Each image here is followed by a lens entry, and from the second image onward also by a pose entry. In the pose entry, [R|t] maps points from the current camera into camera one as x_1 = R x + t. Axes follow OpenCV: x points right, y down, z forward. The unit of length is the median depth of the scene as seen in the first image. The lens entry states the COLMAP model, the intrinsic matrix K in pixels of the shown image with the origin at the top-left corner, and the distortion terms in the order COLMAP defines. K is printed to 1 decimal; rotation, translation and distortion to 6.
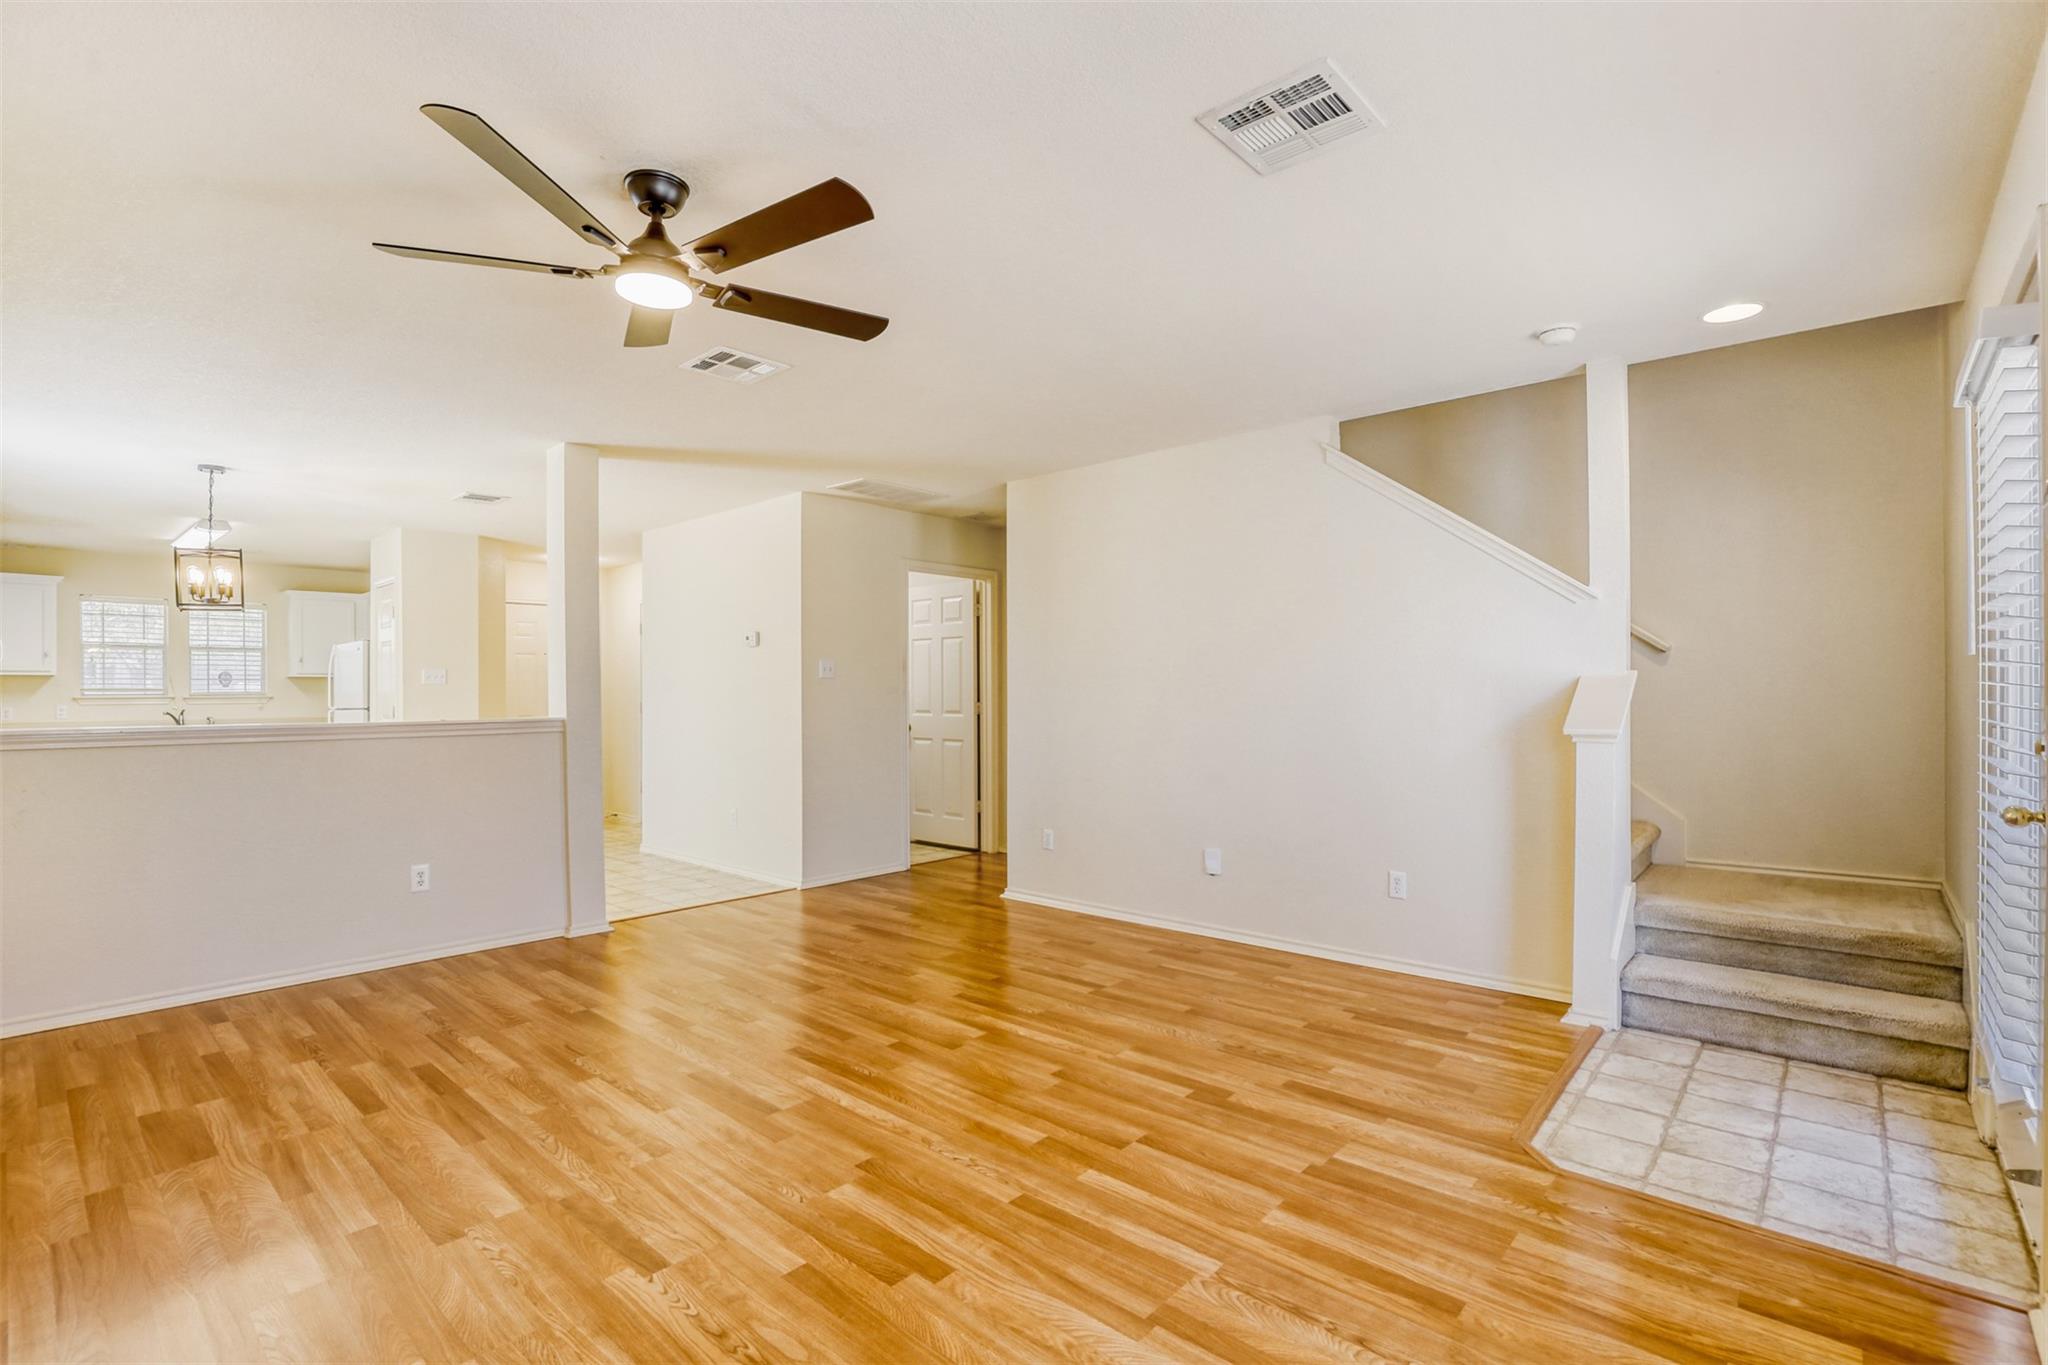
lens RADIAL K [[942.5, 0, 1006.1], [0, 942.5, 682.4], [0, 0, 1]] dist [-0.028260, 0.007181]
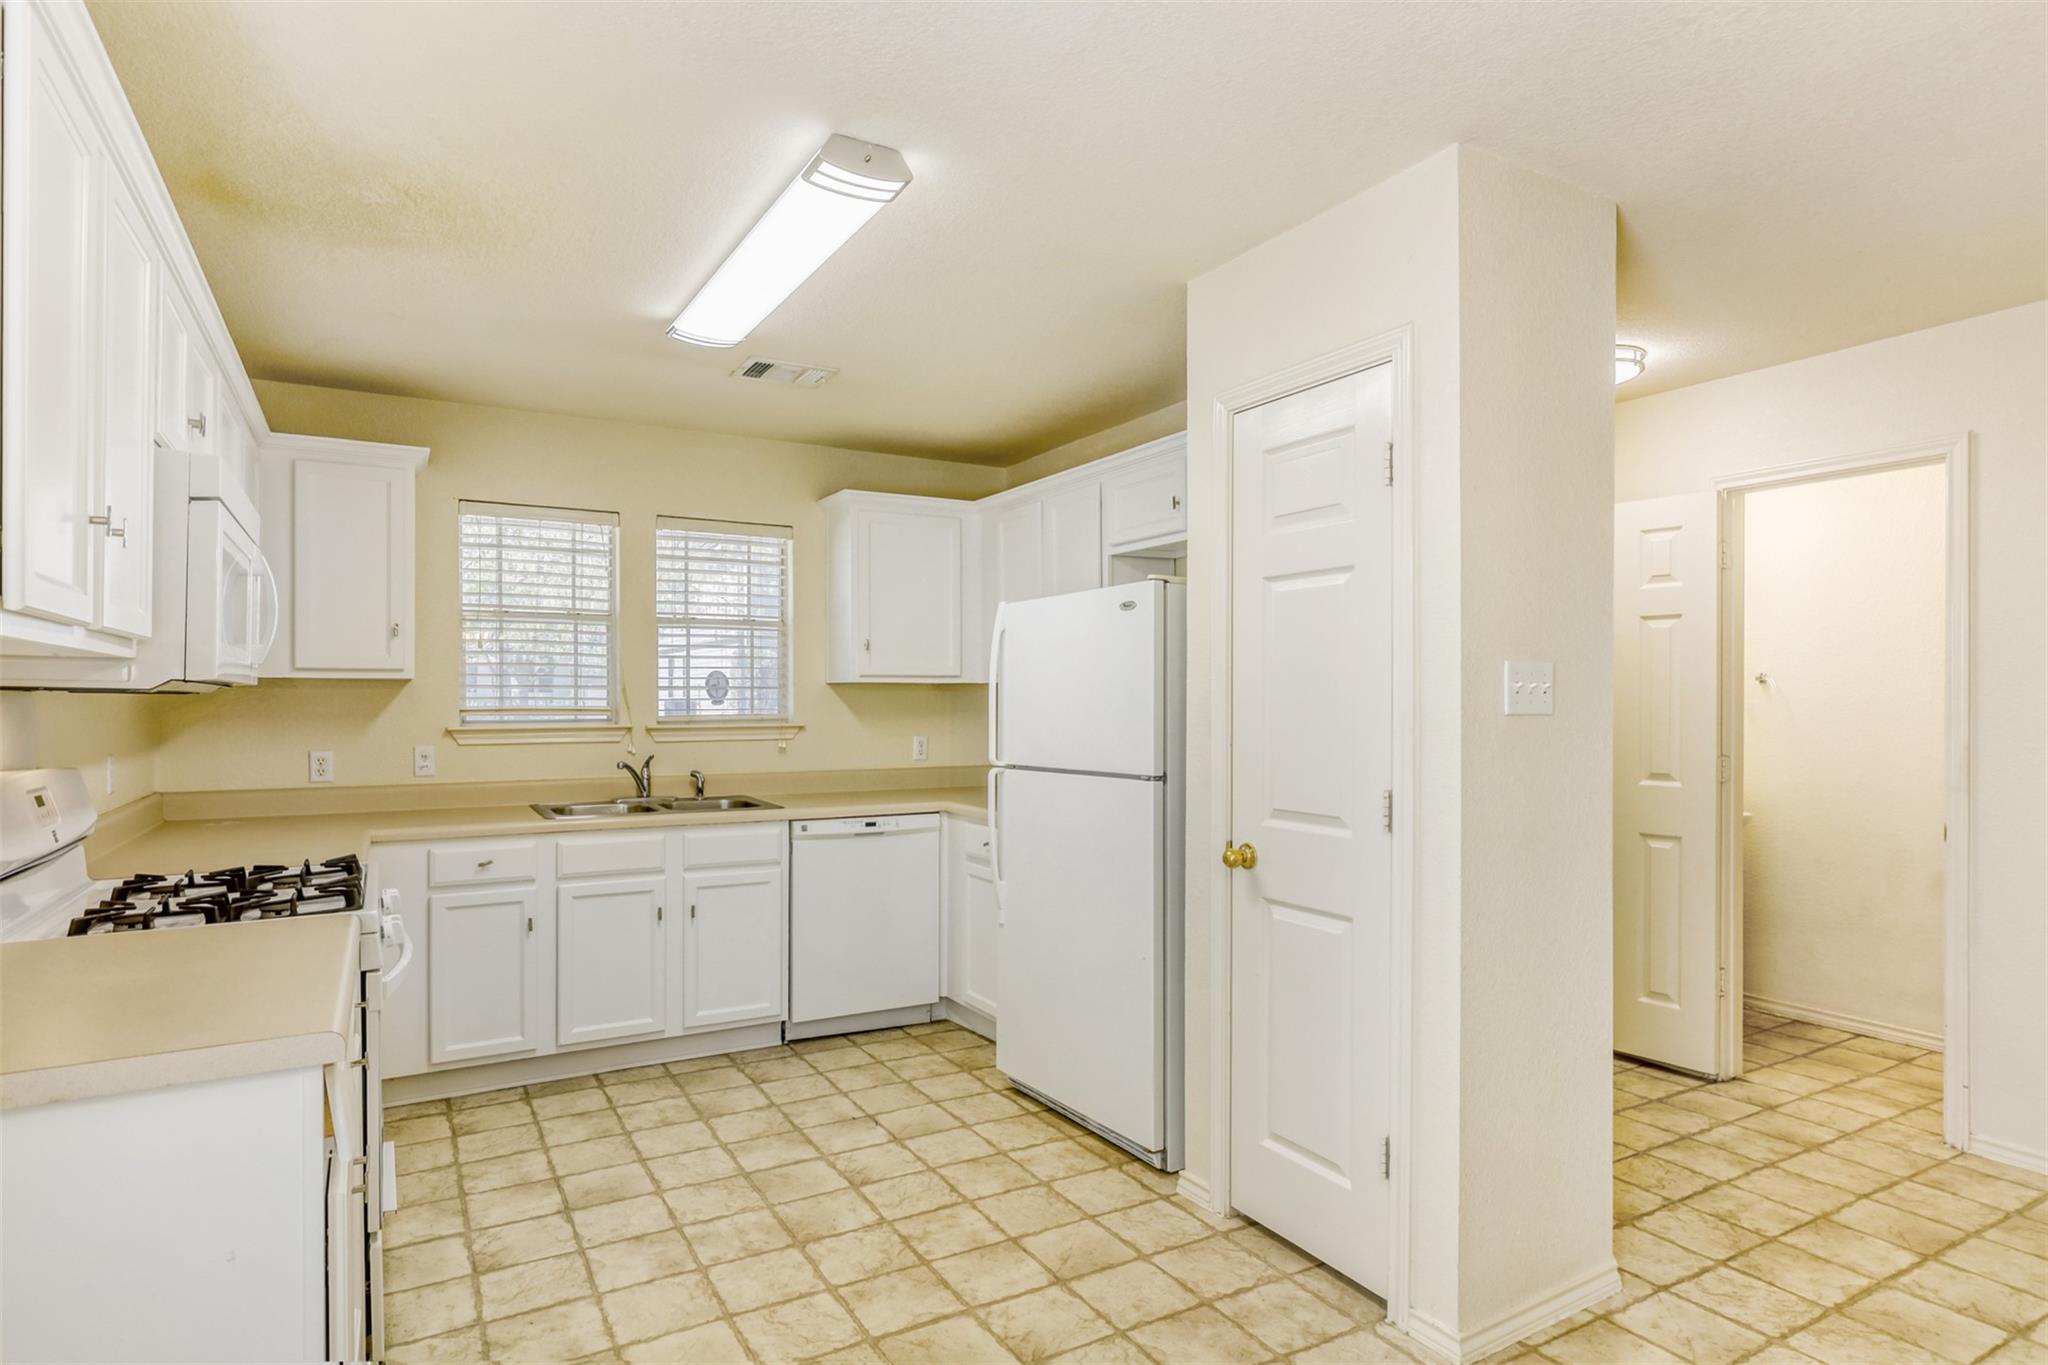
lens RADIAL K [[1135.0, 0, 1018.9], [0, 1135.0, 686.8], [0, 0, 1]] dist [-0.005590, -0.000033]
pose [[0.952679, 0.002475, -0.303969, -0.536139], [-0.002682, 0.999996, -0.000263, -0.003852], [0.303967, 0.001065, 0.952682, 0.516387]]
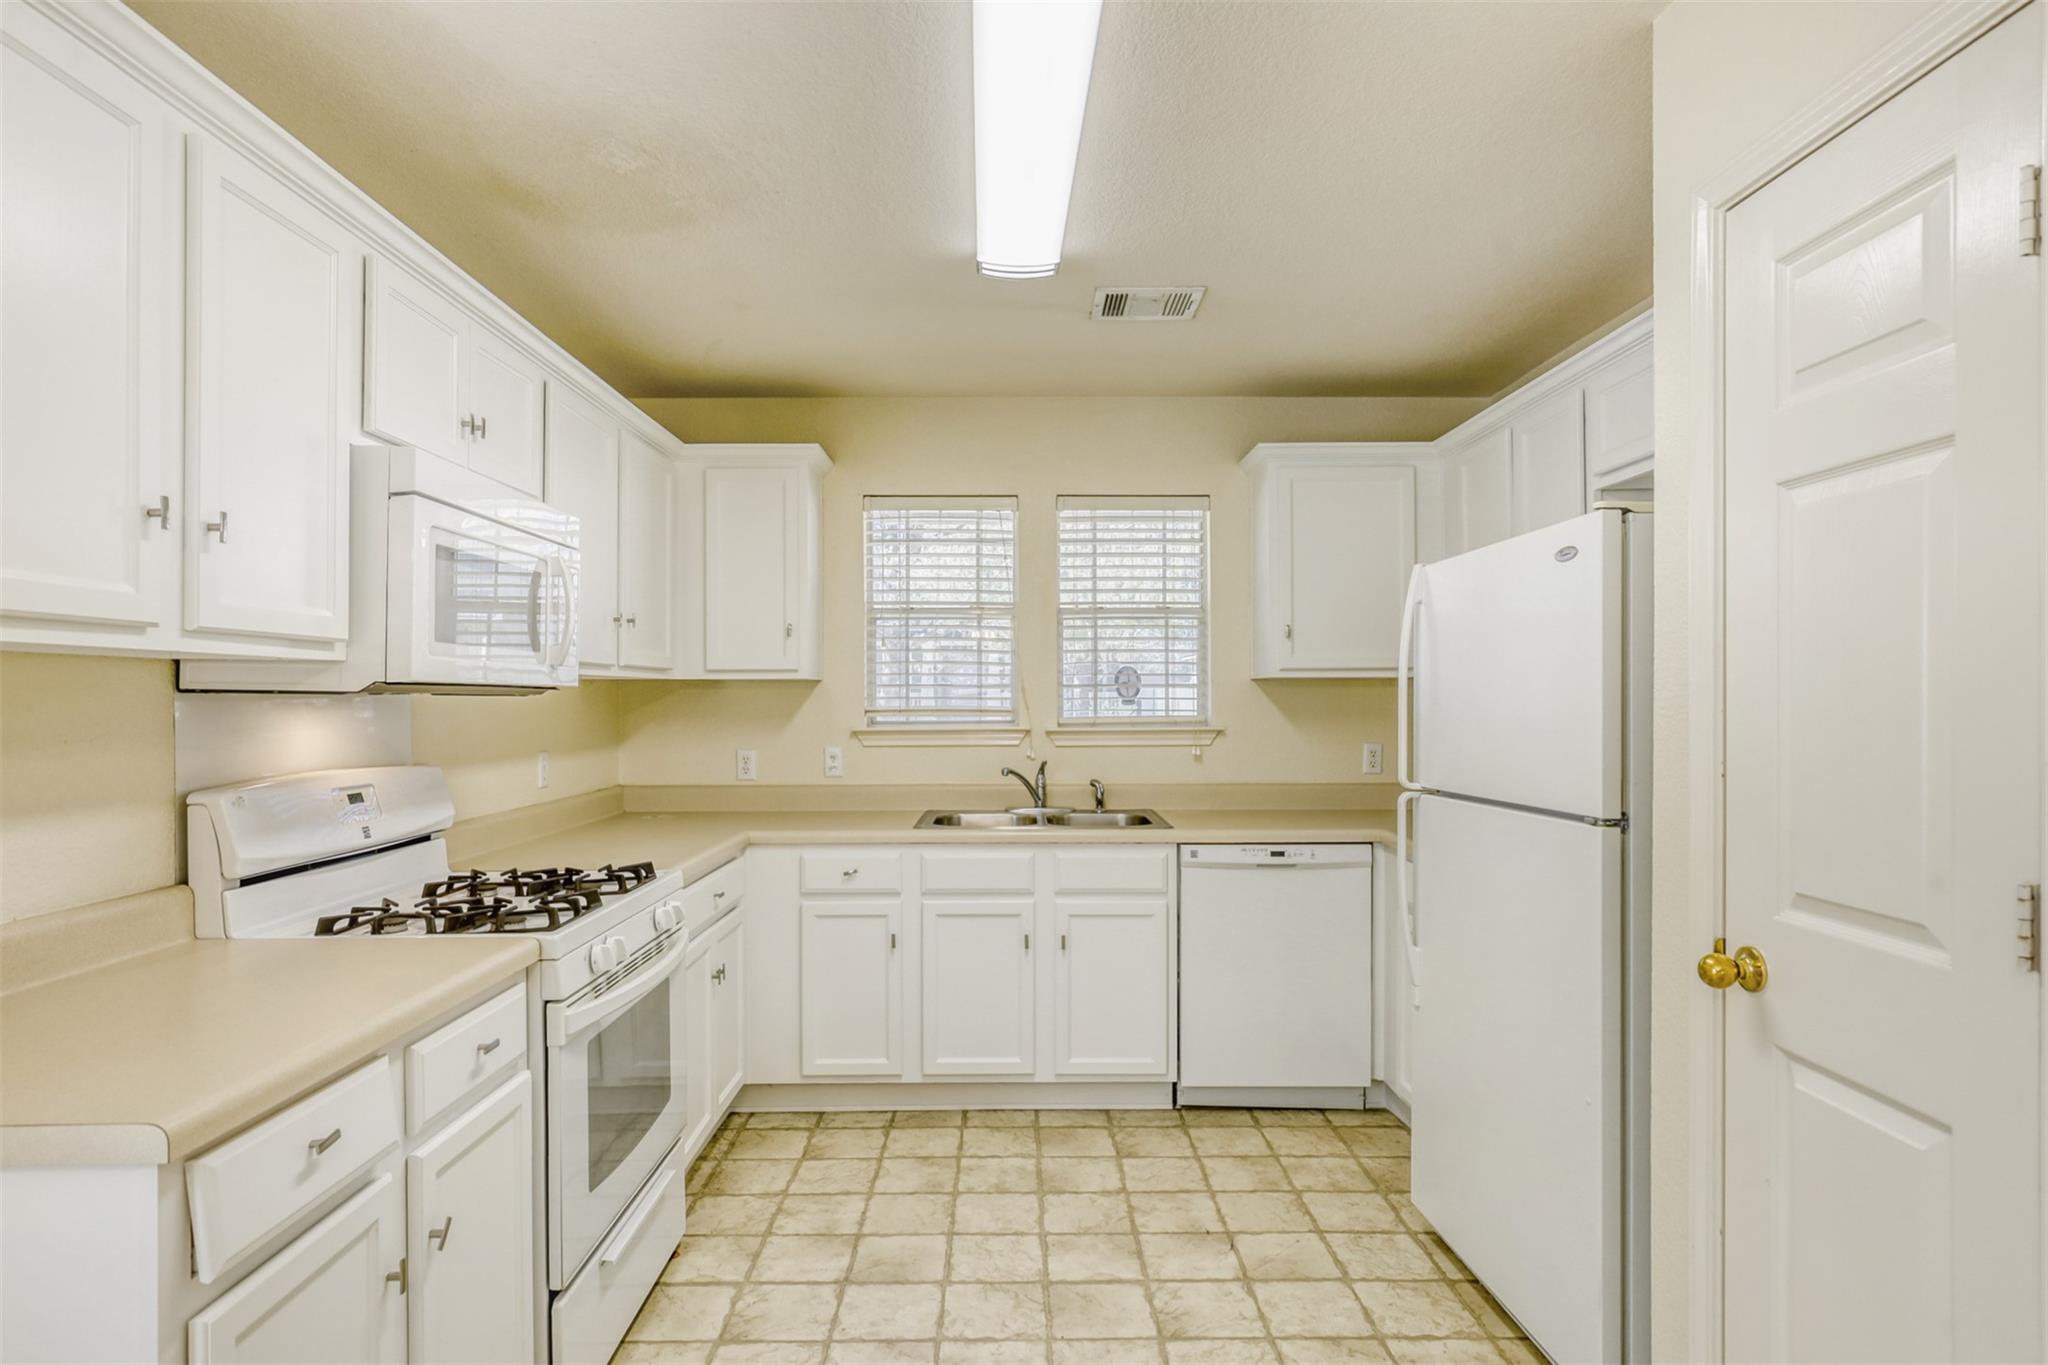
lens RADIAL K [[1135.0, 0, 1023.9], [0, 1135.0, 693.1], [0, 0, 1]] dist [-0.005590, -0.000033]
pose [[0.681215, -0.000228, -0.732083, -0.516499], [0.006788, 0.999959, 0.006005, -0.003129], [0.732052, -0.009060, 0.681189, 0.636844]]
